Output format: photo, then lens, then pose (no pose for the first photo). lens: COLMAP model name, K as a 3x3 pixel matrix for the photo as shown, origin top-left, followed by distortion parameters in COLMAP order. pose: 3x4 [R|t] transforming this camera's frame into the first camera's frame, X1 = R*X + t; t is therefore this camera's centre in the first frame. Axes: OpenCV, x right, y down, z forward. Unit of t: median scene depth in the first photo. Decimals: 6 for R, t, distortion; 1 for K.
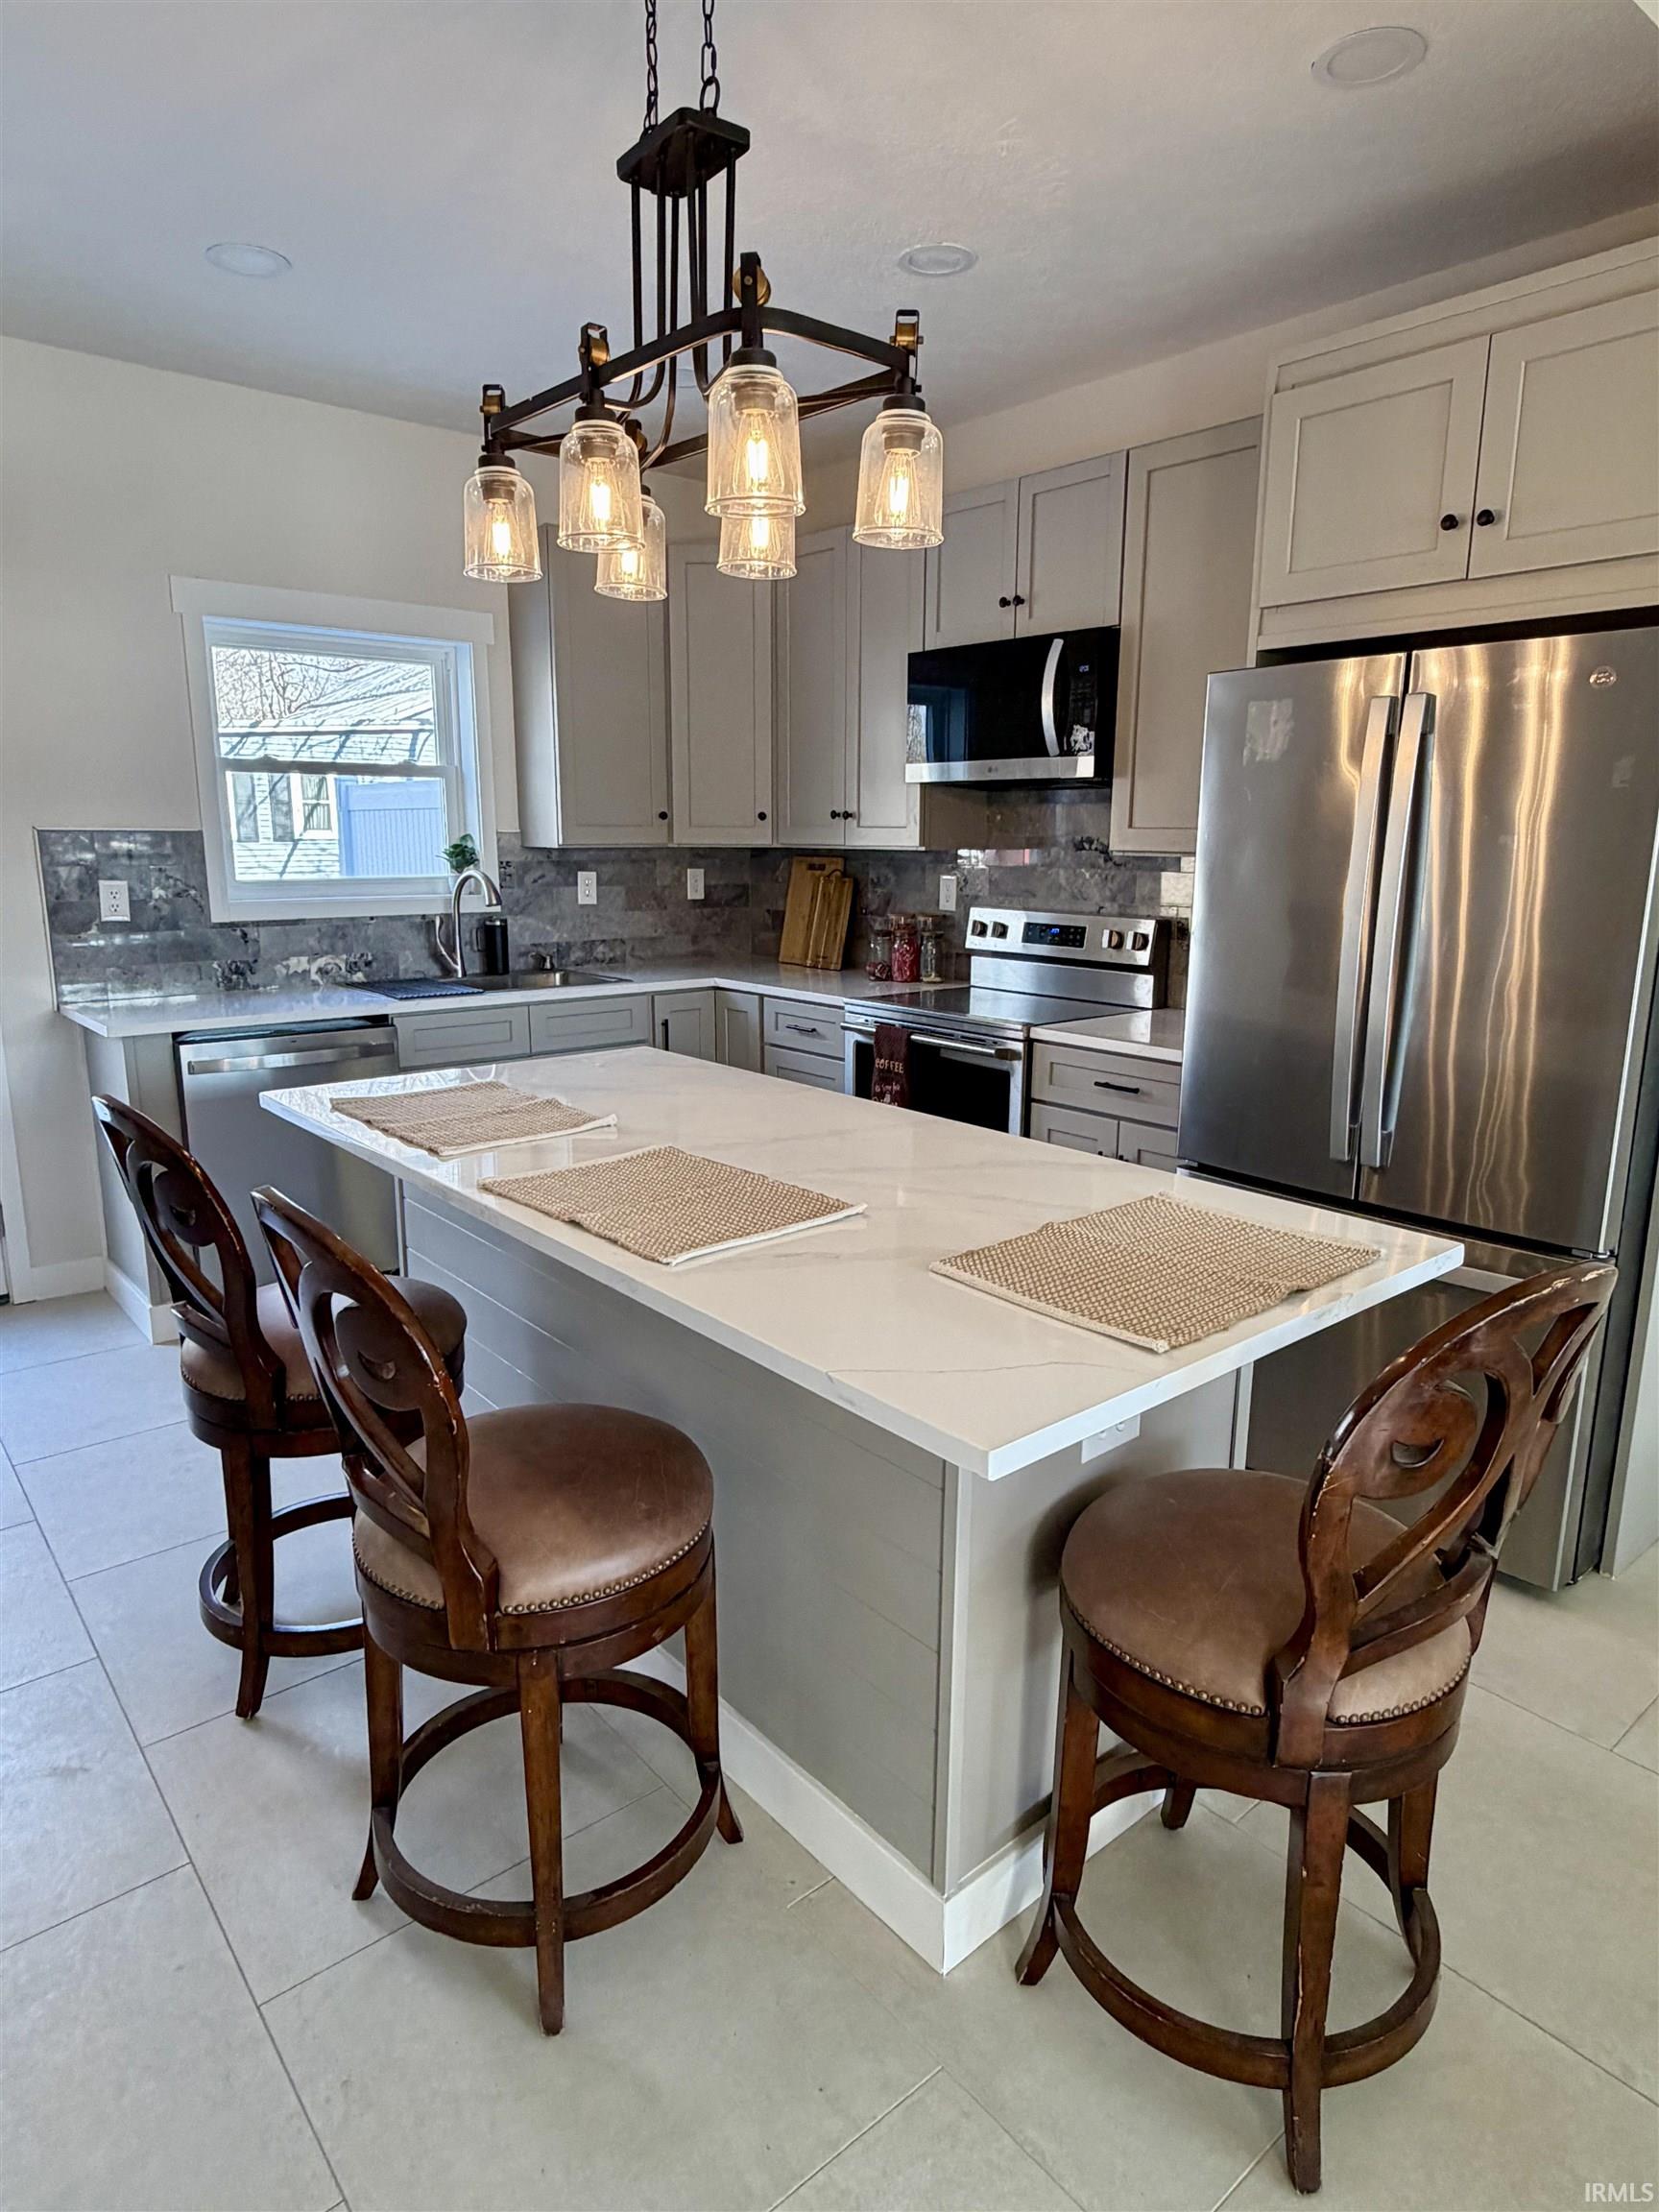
lens RADIAL K [[1307.7, 0, 829.5], [0, 1307.7, 1106.0], [0, 0, 1]] dist [-0.002134, -0.000594]
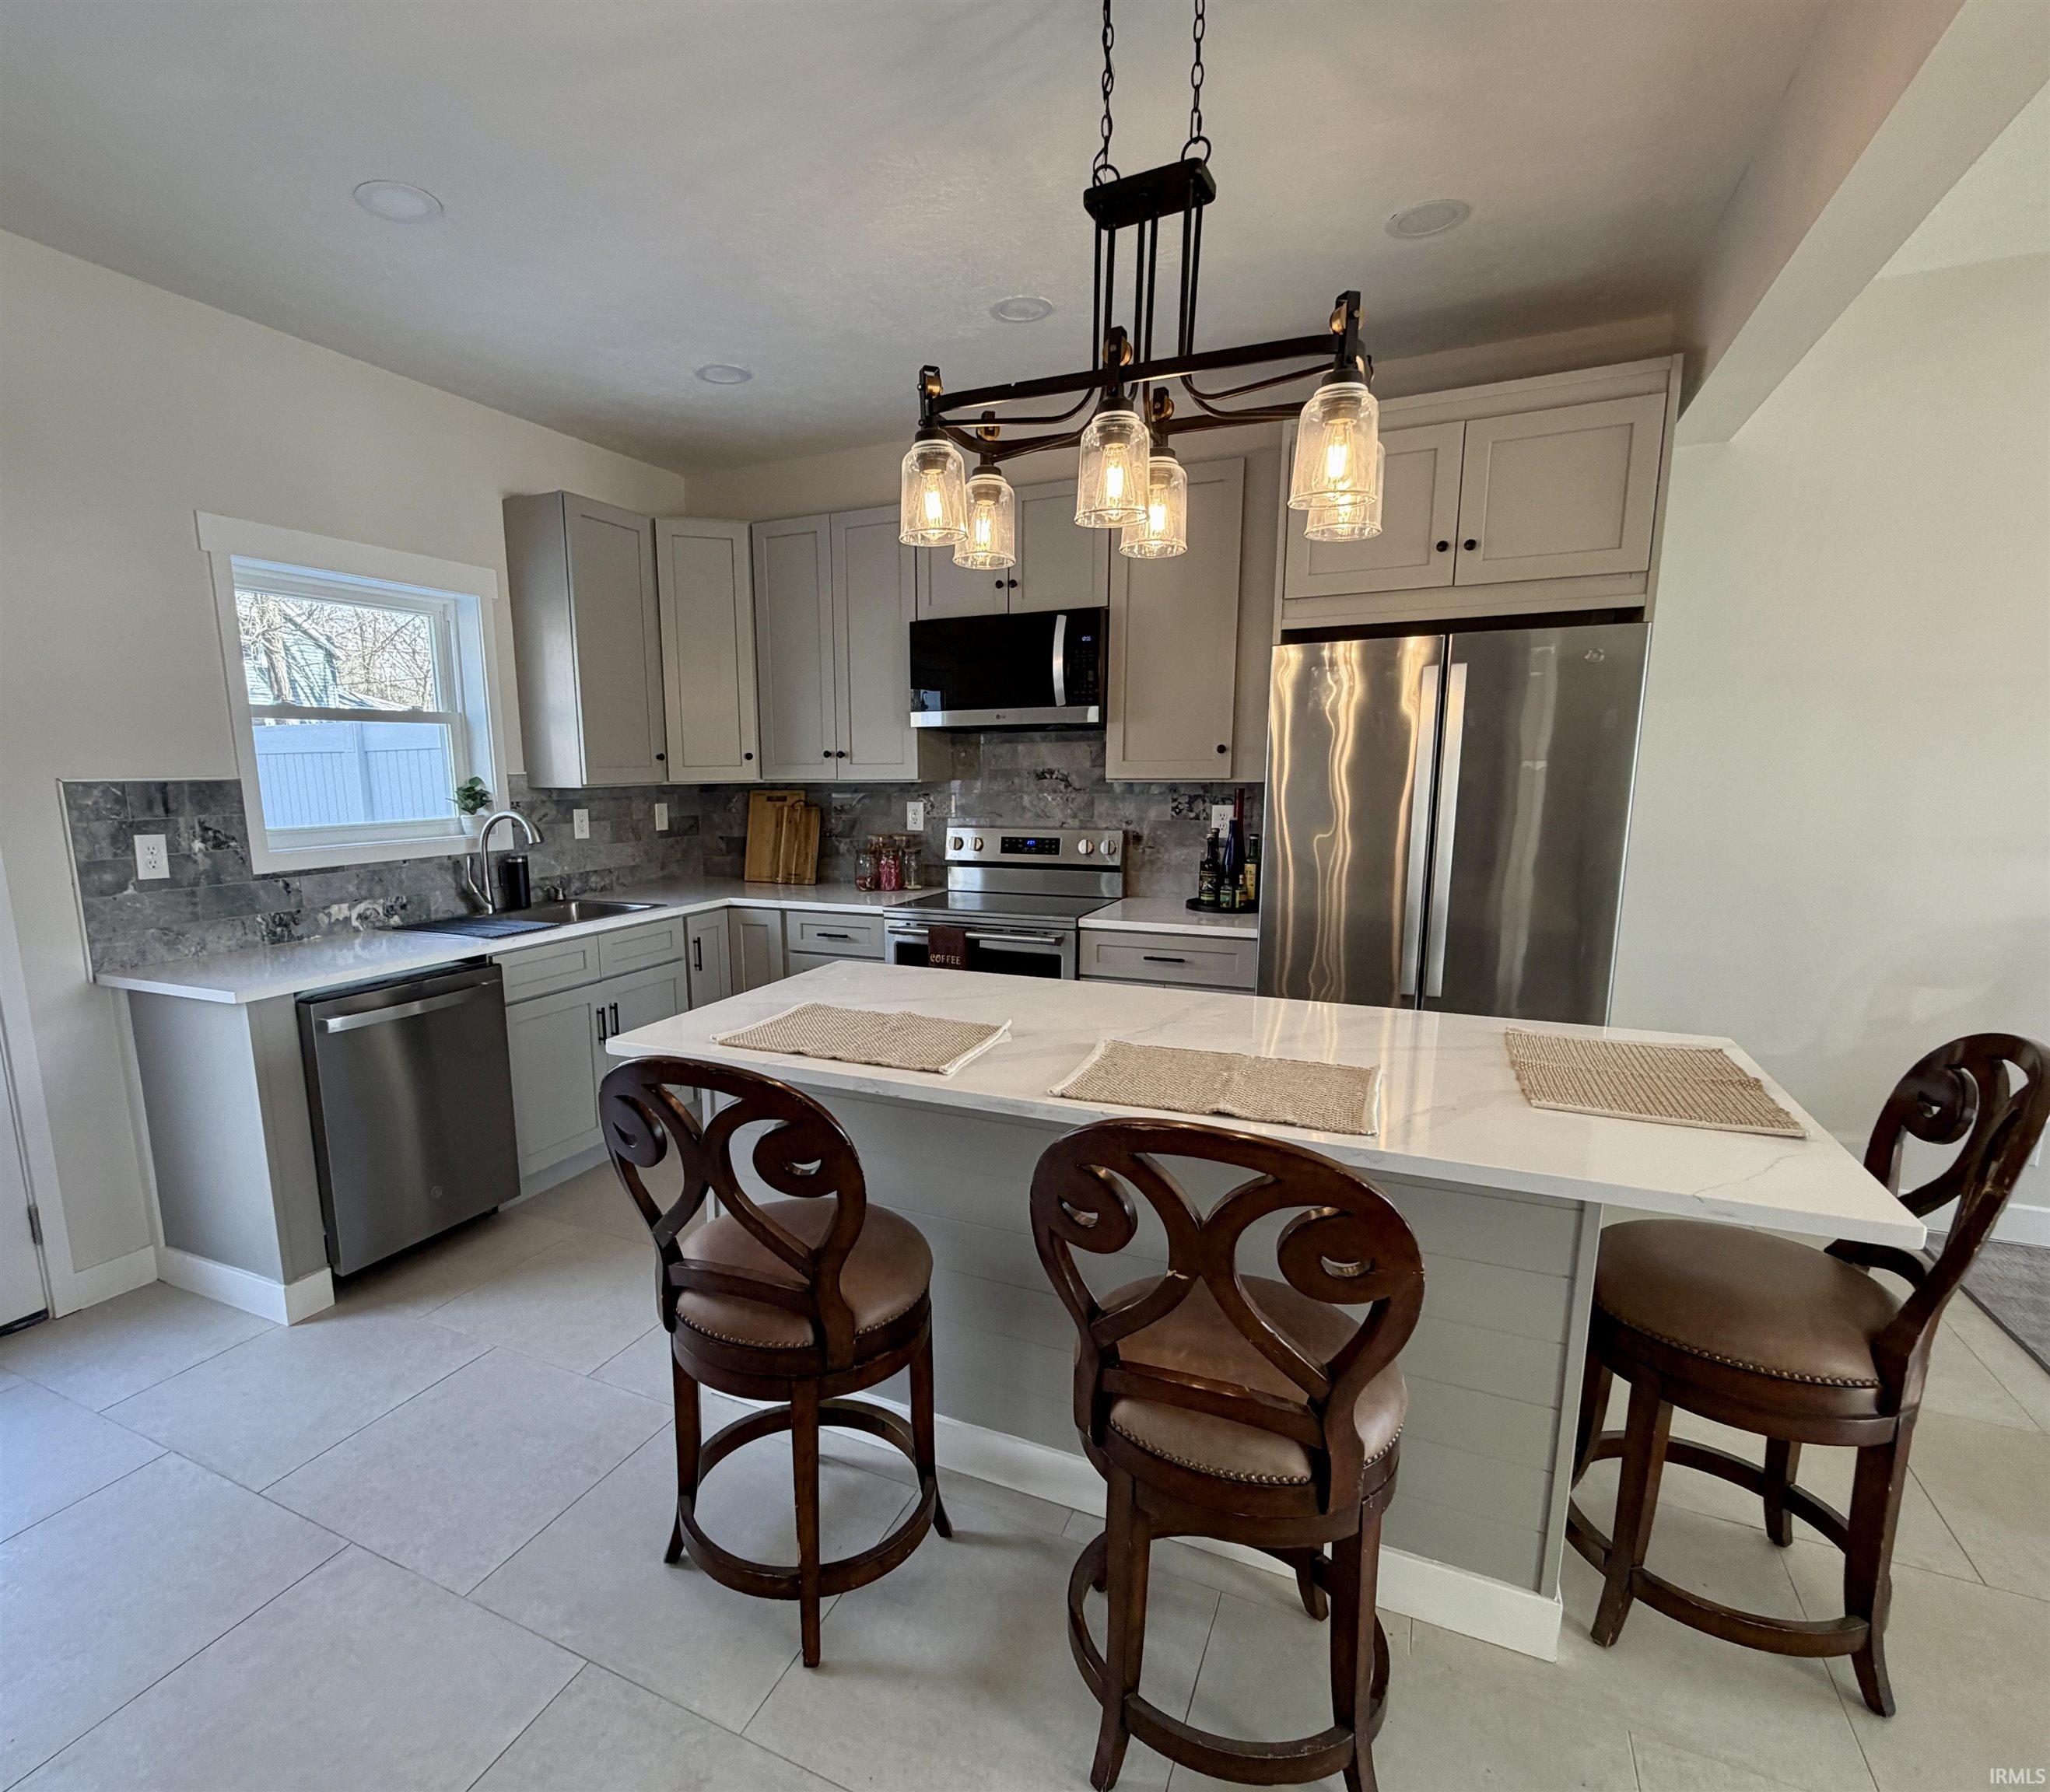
lens RADIAL K [[1041.9, 0, 925.1], [0, 1041.9, 954.7], [0, 0, 1]] dist [0.000234, 0.001099]
pose [[0.917192, -0.087915, 0.388625, -0.306988], [0.098614, 0.995097, -0.007626, -0.026307], [-0.386049, 0.045319, 0.921364, 0.104037]]
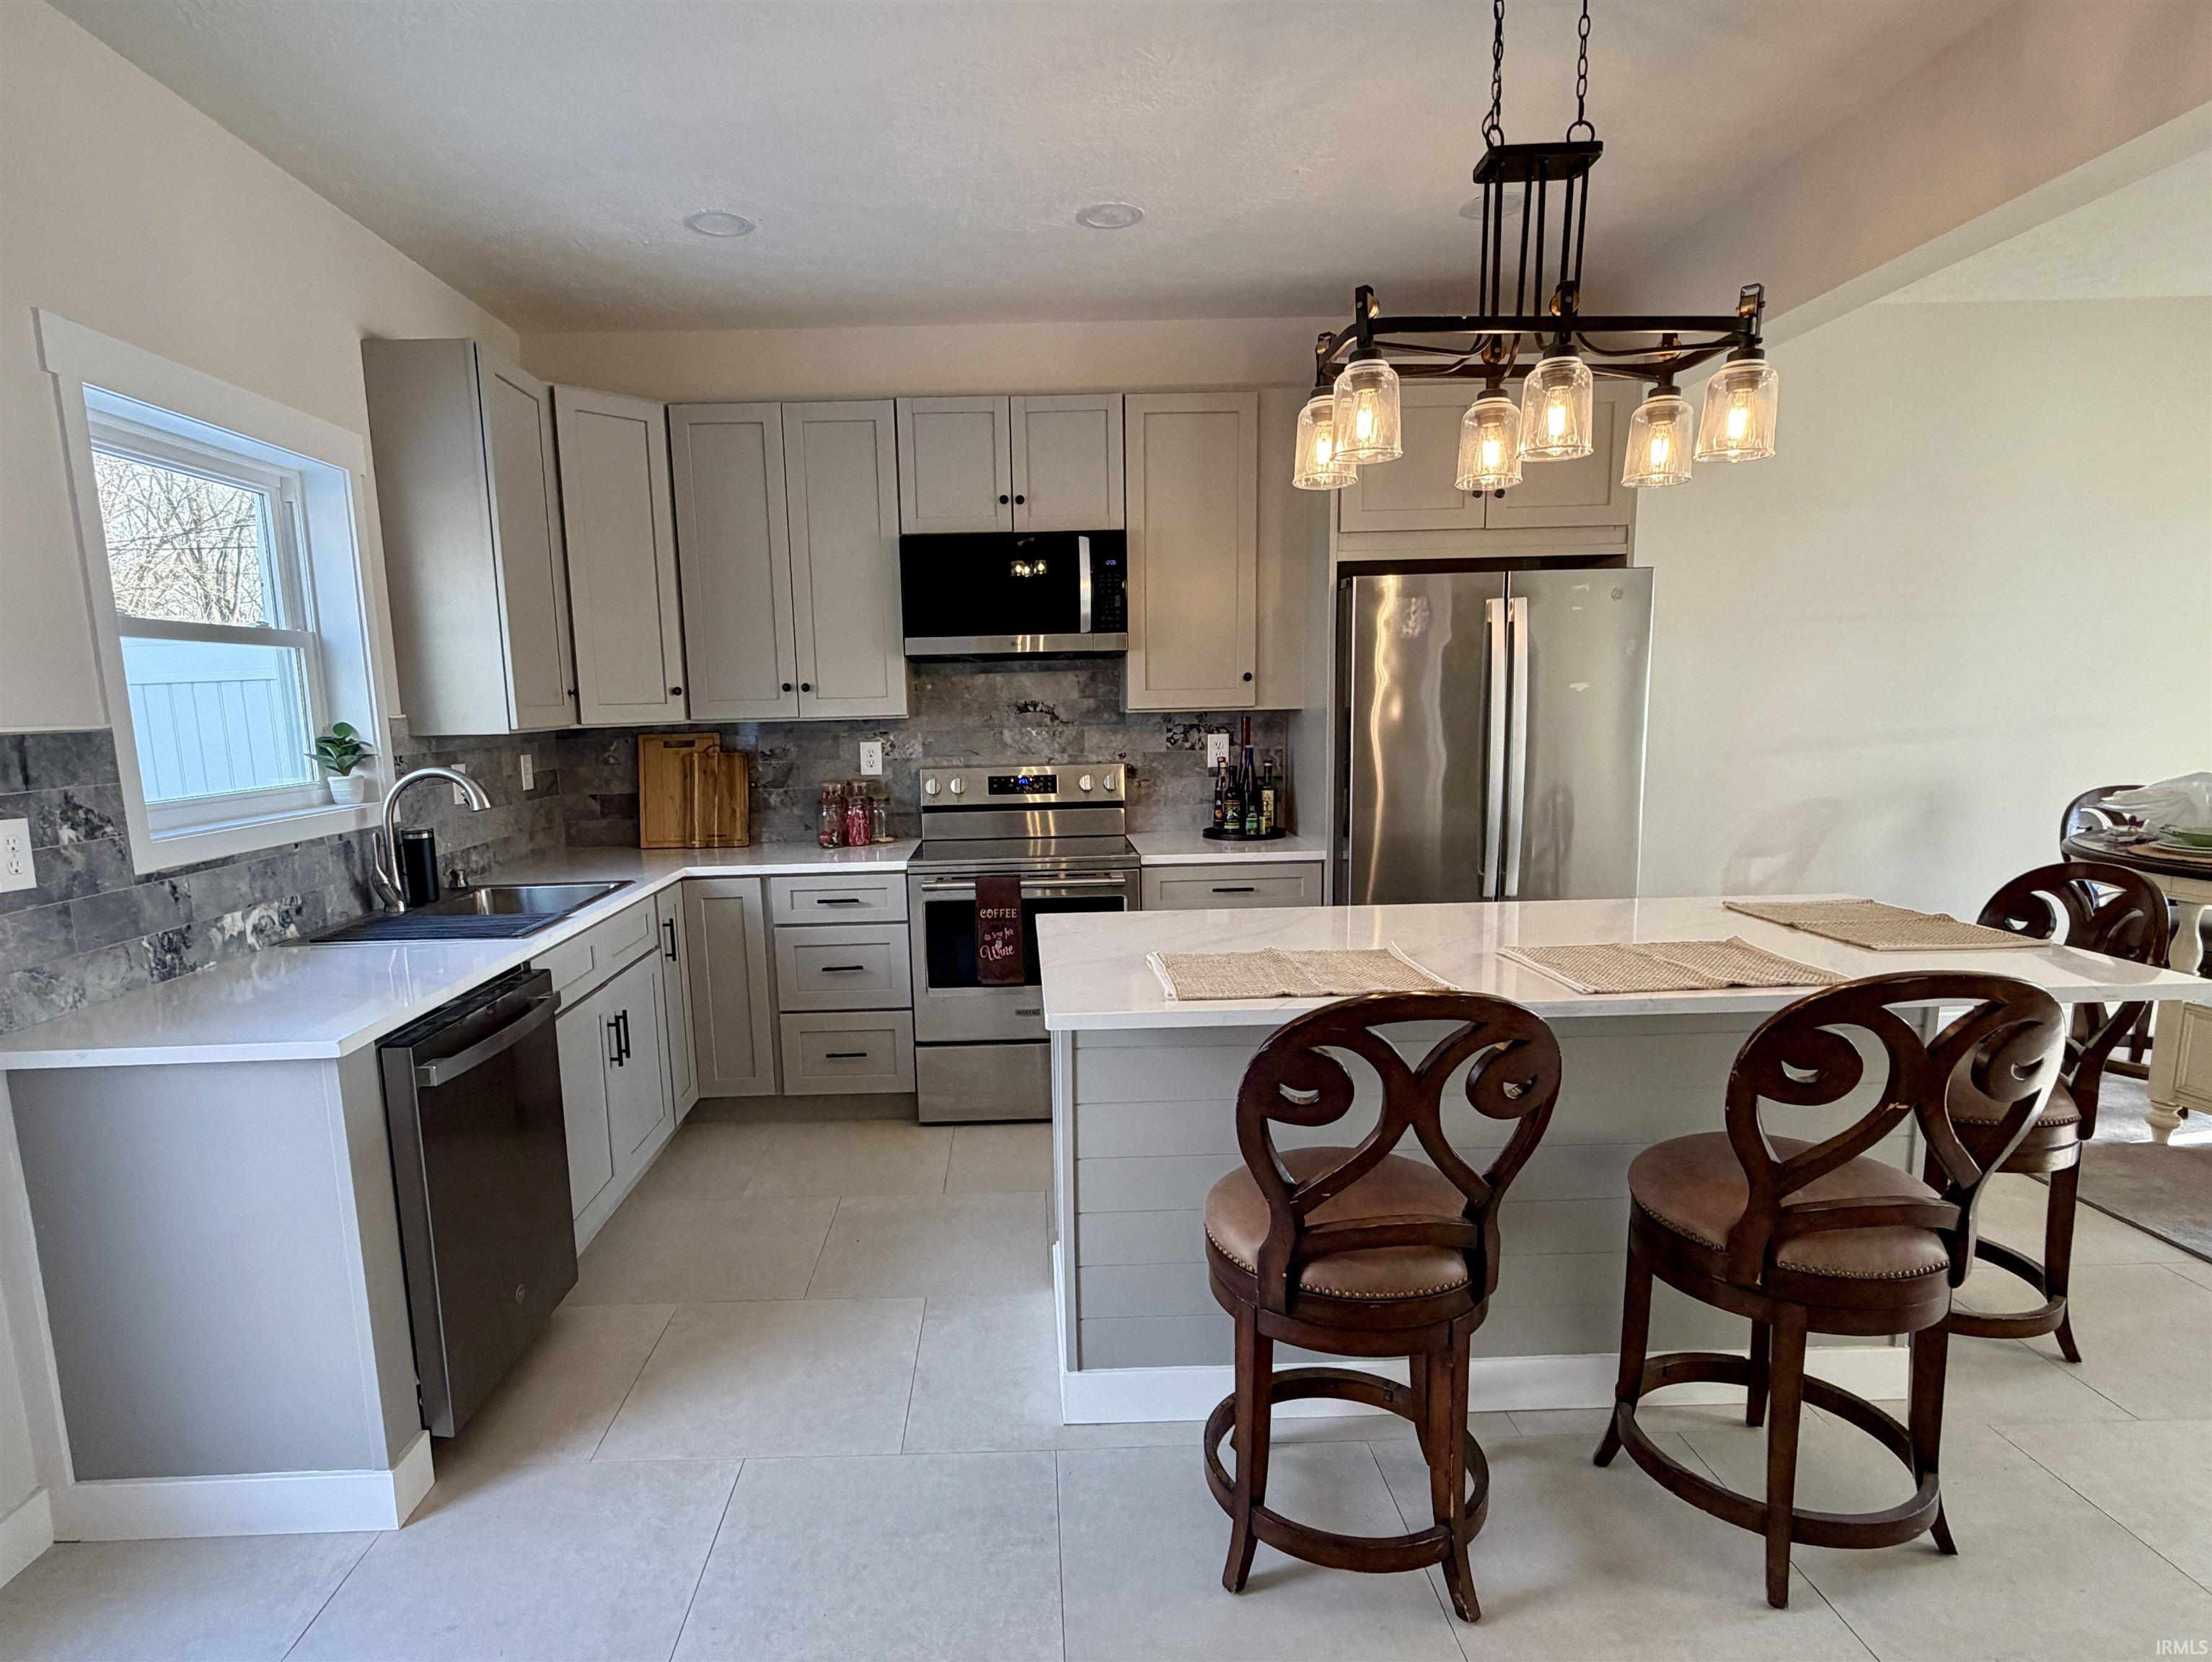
lens RADIAL K [[1185.7, 0, 1042.8], [0, 1185.7, 883.2], [0, 0, 1]] dist [-0.002306, 0.000193]
pose [[0.629909, -0.143596, 0.763279, -0.597817], [0.188909, 0.981573, 0.028764, -0.068084], [-0.753344, 0.126071, 0.645429, 0.299930]]
